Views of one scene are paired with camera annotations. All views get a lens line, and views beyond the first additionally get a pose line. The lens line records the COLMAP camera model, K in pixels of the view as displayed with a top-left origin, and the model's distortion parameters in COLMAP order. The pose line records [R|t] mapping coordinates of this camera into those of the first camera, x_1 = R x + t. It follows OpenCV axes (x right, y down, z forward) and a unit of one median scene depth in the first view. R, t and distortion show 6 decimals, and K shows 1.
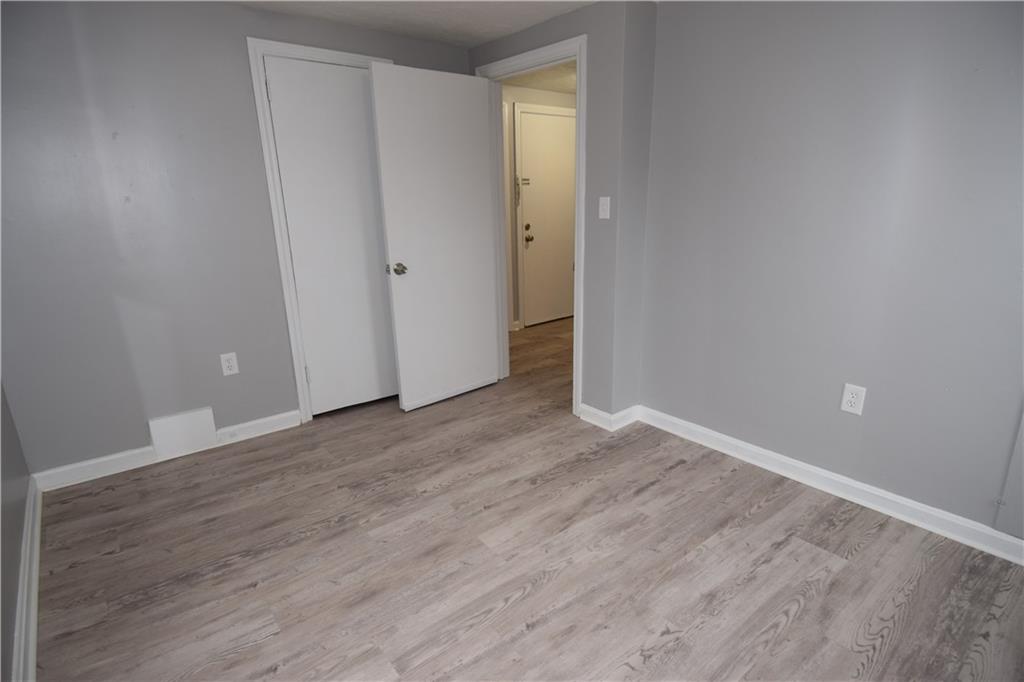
lens RADIAL K [[531.8, 0, 512.2], [0, 531.8, 339.1], [0, 0, 1]] dist [0.058705, -0.062987]
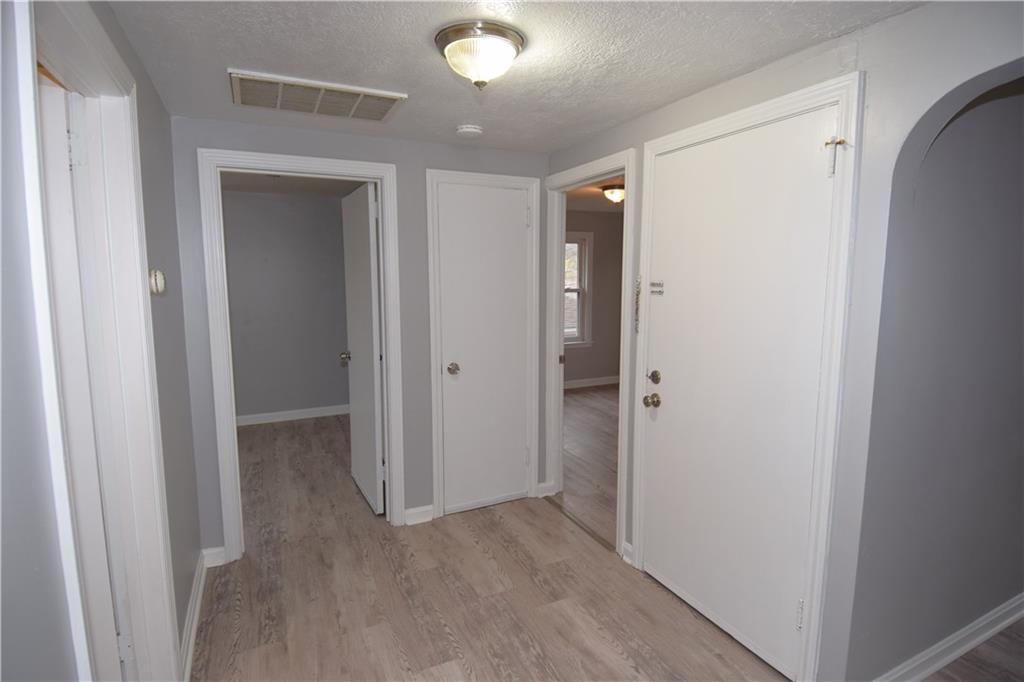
lens RADIAL K [[531.8, 0, 512.2], [0, 531.8, 339.1], [0, 0, 1]] dist [0.058705, -0.062987]
pose [[-0.243920, 0.139435, -0.959719, 1.340826], [-0.253638, 0.945993, 0.201905, -0.790900], [0.936040, 0.292670, -0.195380, 2.464958]]
